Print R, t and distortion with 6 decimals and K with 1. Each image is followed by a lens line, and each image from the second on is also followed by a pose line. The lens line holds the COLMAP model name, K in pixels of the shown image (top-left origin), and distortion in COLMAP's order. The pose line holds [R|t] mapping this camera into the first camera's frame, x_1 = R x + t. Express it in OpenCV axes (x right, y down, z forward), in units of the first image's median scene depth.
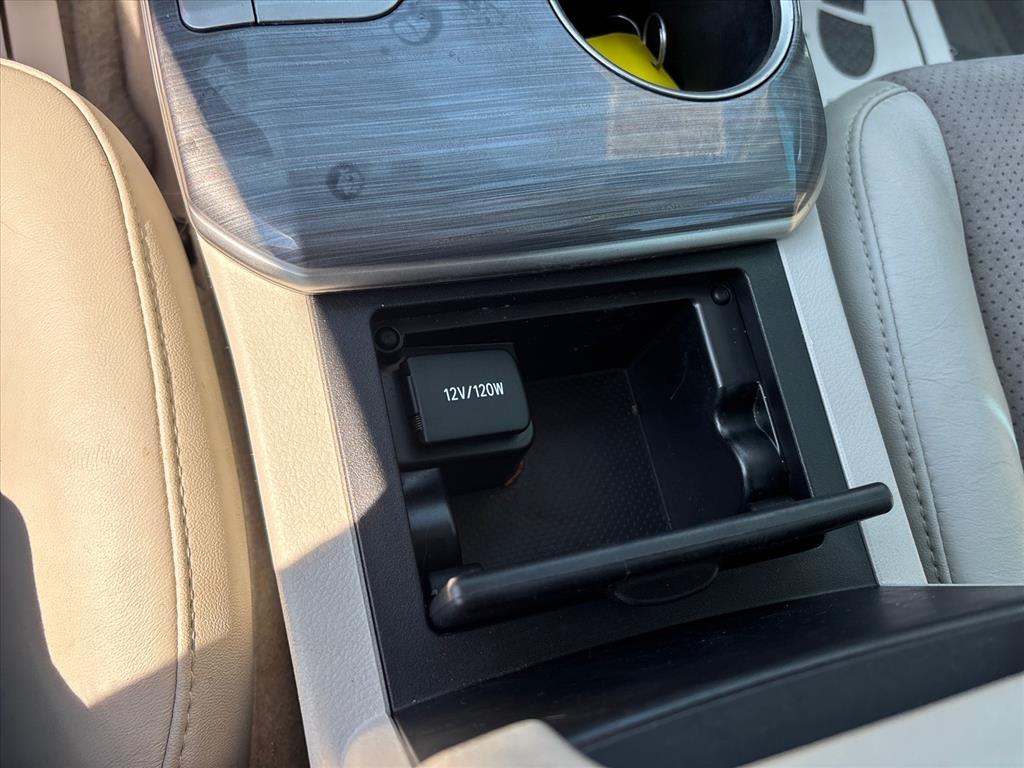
lens RADIAL K [[785.6, 0, 512.0], [0, 785.6, 384.0], [0, 0, 1]] dist [-0.001309, 0.007110]
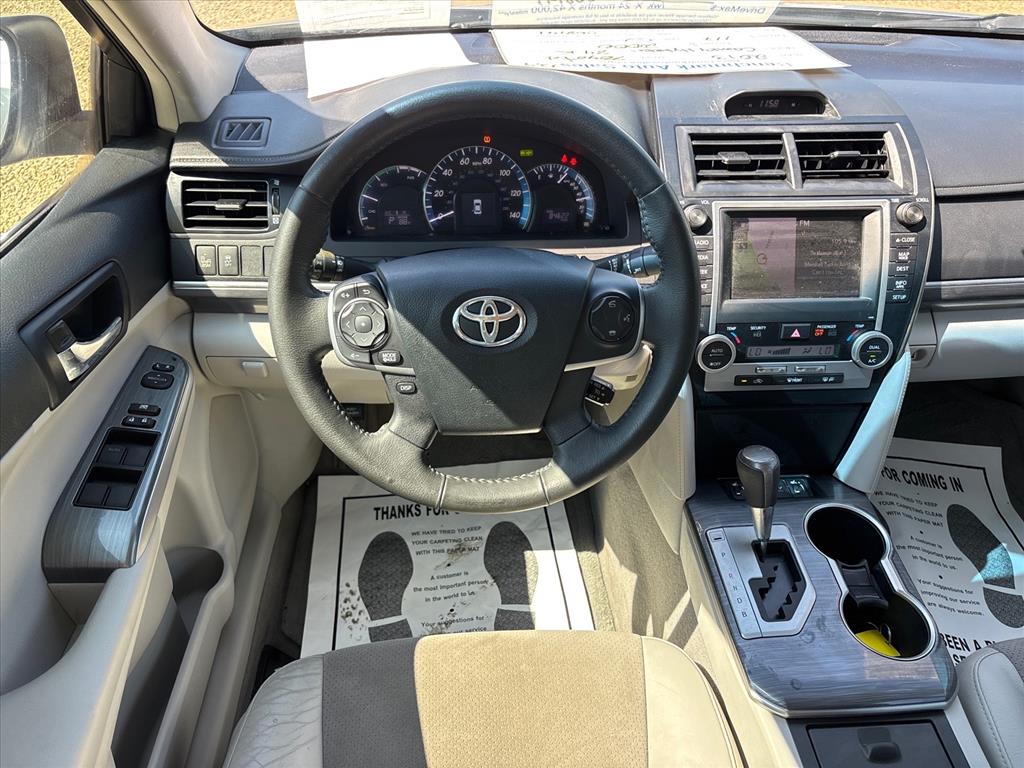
lens RADIAL K [[784.5, 0, 510.8], [0, 784.5, 390.2], [0, 0, 1]] dist [0.003937, 0.011059]
pose [[0.964960, -0.064779, -0.254276, -0.418825], [-0.090725, 0.826916, -0.554959, 0.647233], [0.246214, 0.558582, 0.792063, -2.544937]]
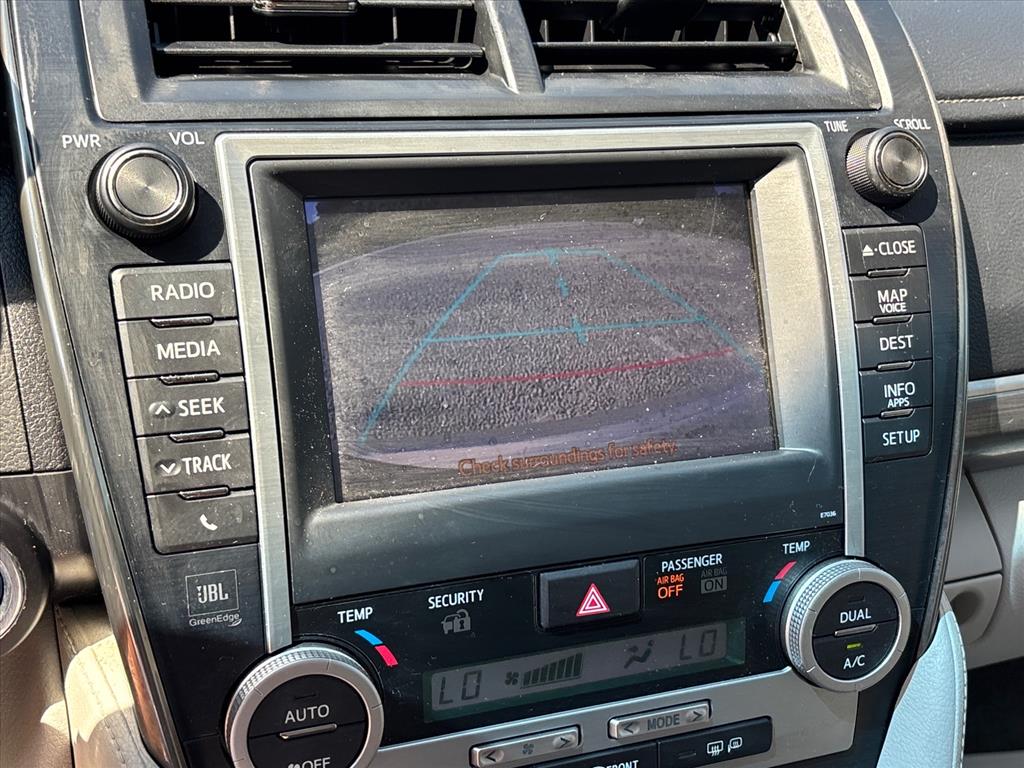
lens RADIAL K [[1266.3, 0, 512.0], [0, 1266.3, 384.0], [0, 0, 1]] dist [0.165529, -0.642356]
pose [[0.980973, -0.188999, 0.044389, -0.168783], [0.166971, 0.704677, -0.689602, -0.832021], [0.099054, 0.683893, 0.722827, -0.820992]]
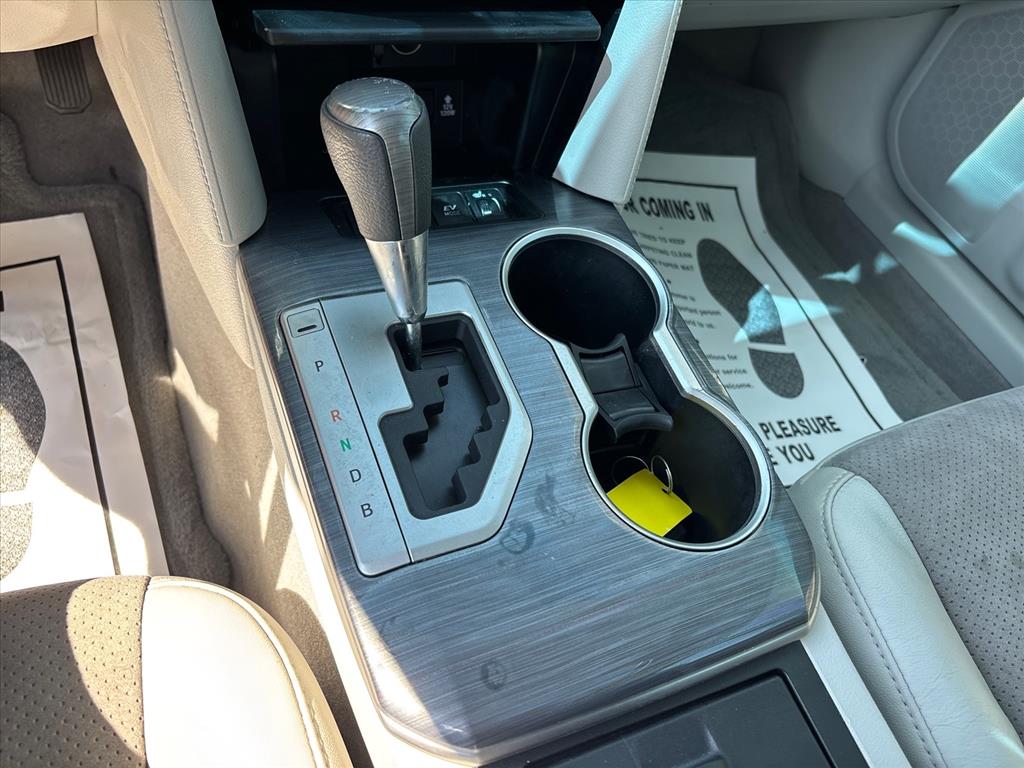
lens RADIAL K [[784.5, 0, 510.8], [0, 784.5, 390.2], [0, 0, 1]] dist [0.003937, 0.011059]
pose [[0.988276, -0.140414, 0.059946, -0.177322], [0.152130, 0.938815, -0.309003, -0.269046], [-0.012890, 0.314500, 0.949170, -0.406318]]
